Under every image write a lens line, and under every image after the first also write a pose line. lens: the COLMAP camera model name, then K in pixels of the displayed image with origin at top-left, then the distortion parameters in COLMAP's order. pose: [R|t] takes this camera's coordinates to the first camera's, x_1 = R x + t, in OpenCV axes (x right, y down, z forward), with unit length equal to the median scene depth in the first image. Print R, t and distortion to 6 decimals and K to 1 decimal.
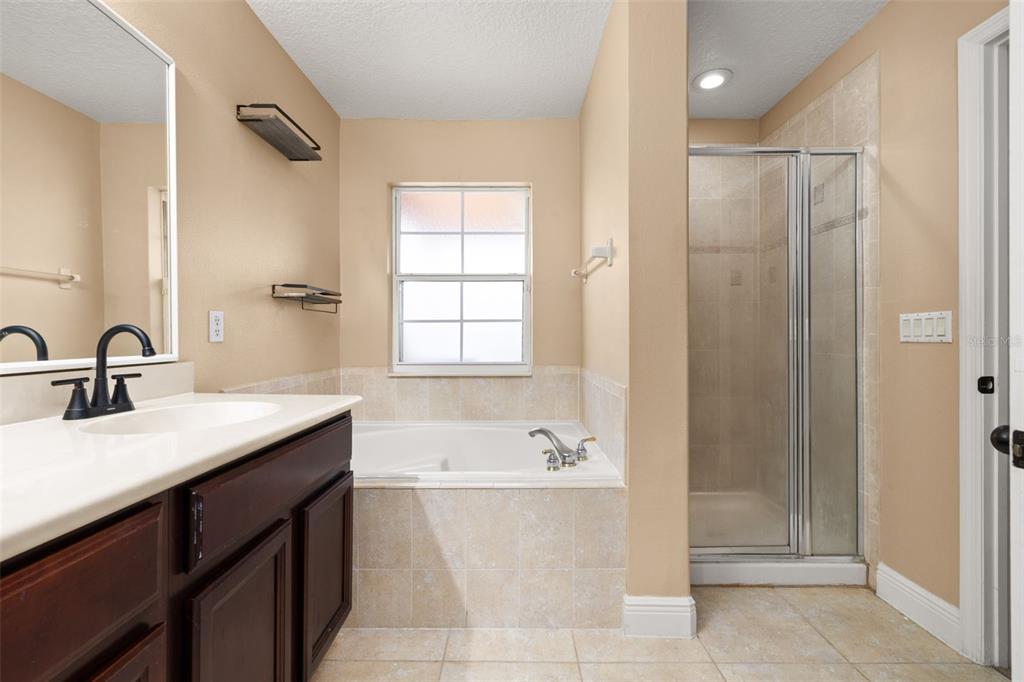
lens RADIAL K [[438.5, 0, 511.5], [0, 438.5, 339.9], [0, 0, 1]] dist [0.000754, 0.000743]
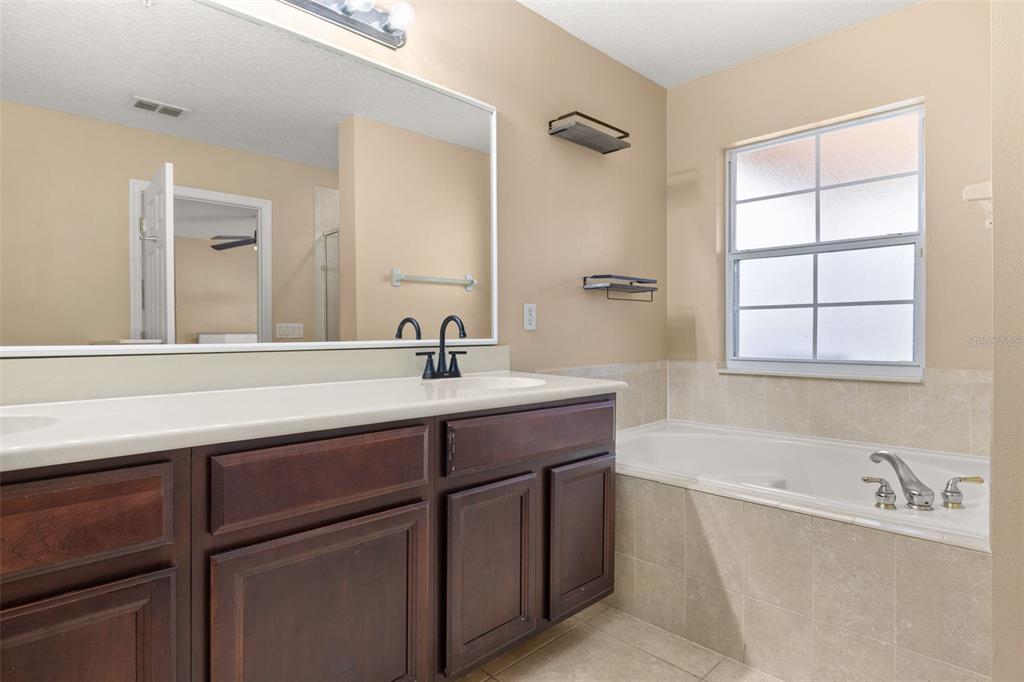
lens RADIAL K [[555.7, 0, 515.1], [0, 555.7, 337.4], [0, 0, 1]] dist [-0.000611, 0.002956]
pose [[0.706065, 0.006493, -0.708117, 0.331318], [-0.003872, 0.999978, 0.005309, 0.015738], [0.708136, -0.001006, 0.706075, -0.077455]]
